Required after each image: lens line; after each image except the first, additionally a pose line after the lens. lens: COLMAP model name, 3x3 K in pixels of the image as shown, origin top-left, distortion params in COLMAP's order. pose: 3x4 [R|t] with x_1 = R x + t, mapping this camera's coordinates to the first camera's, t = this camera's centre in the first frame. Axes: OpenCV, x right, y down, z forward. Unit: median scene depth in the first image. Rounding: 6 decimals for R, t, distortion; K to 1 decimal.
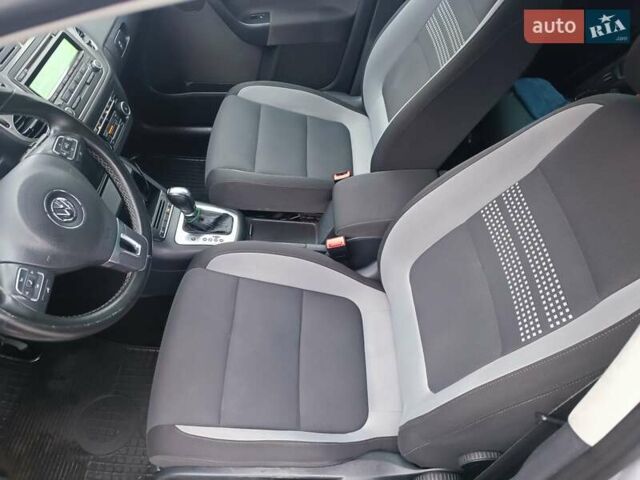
lens RADIAL K [[460.6, 0, 318.4], [0, 460.6, 239.8], [0, 0, 1]] dist [0.070352, -0.070576]
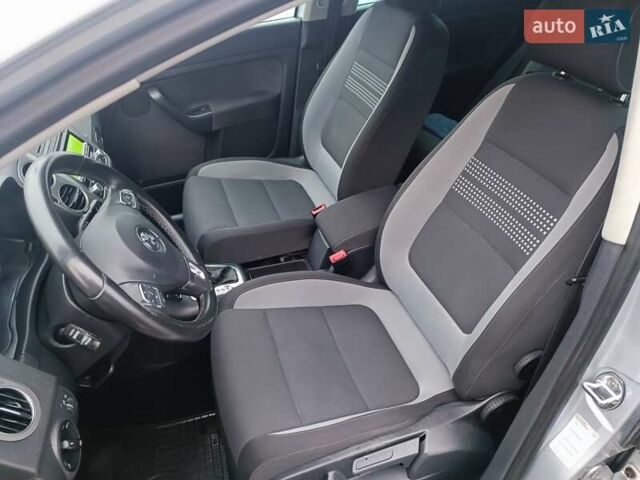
lens RADIAL K [[460.6, 0, 318.4], [0, 460.6, 239.8], [0, 0, 1]] dist [0.070352, -0.070576]
pose [[0.947049, -0.242397, 0.210574, -0.220905], [0.281006, 0.942996, -0.178309, 0.144792], [-0.155349, 0.228040, 0.961179, -0.095638]]
